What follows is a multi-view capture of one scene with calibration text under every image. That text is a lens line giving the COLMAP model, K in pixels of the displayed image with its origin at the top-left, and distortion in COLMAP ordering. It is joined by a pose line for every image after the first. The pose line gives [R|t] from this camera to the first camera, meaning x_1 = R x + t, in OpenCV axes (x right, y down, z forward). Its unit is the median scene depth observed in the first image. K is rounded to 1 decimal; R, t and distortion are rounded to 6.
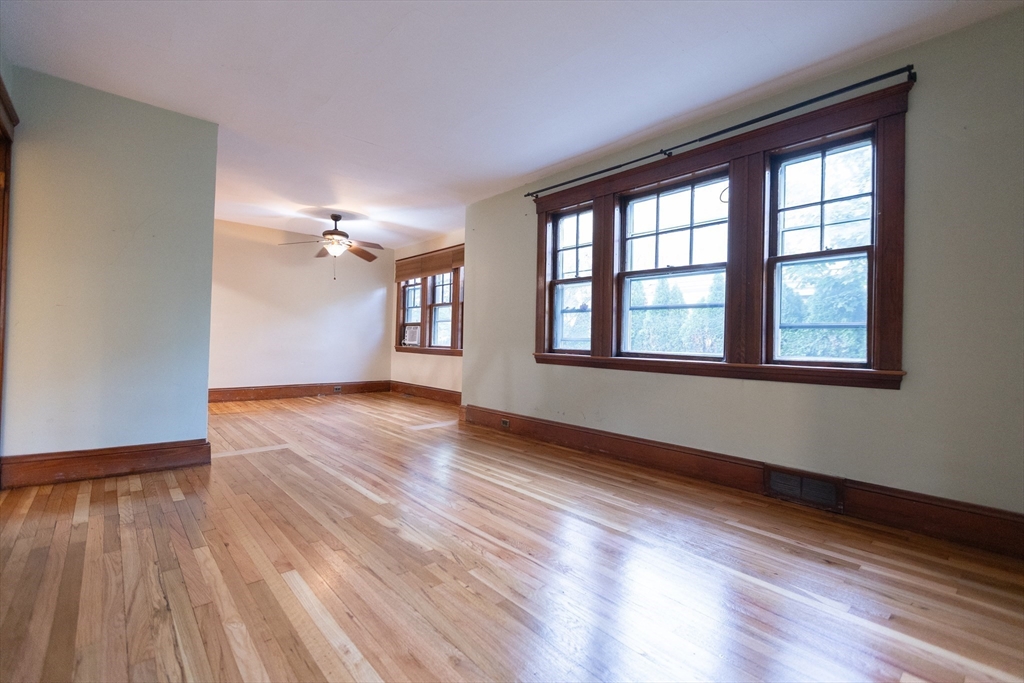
lens RADIAL K [[454.6, 0, 507.9], [0, 454.6, 341.9], [0, 0, 1]] dist [-0.000366, -0.000734]
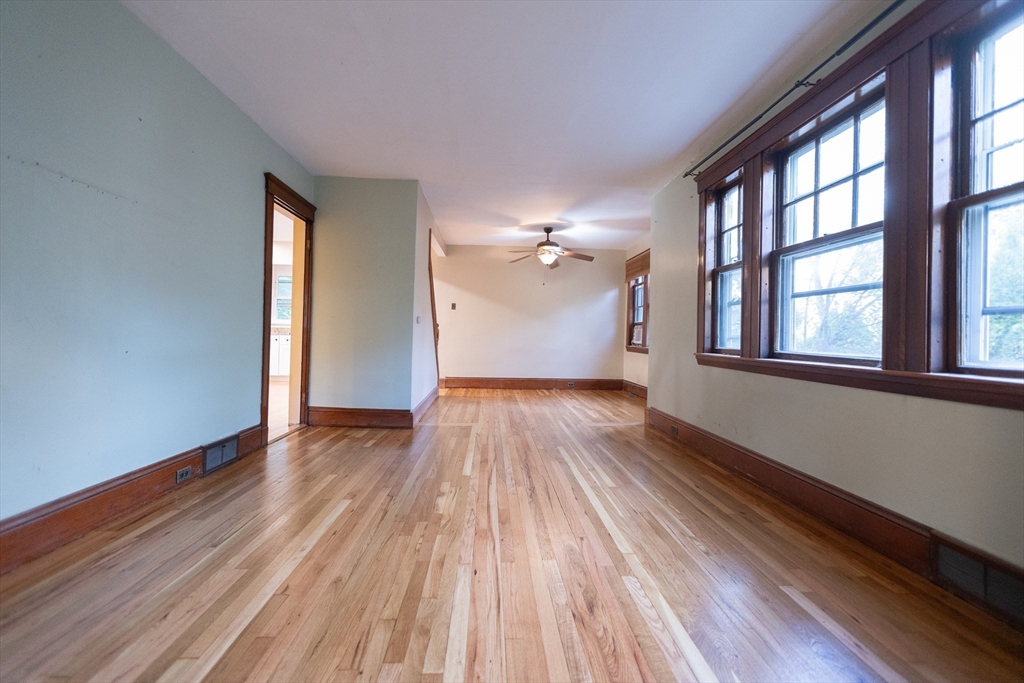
lens RADIAL K [[454.6, 0, 503.7], [0, 454.6, 337.9], [0, 0, 1]] dist [-0.000366, -0.000734]
pose [[0.773203, -0.002933, -0.634152, 0.432896], [-0.005243, 0.999926, -0.011017, 0.009741], [0.634137, 0.011844, 0.773130, 0.116877]]
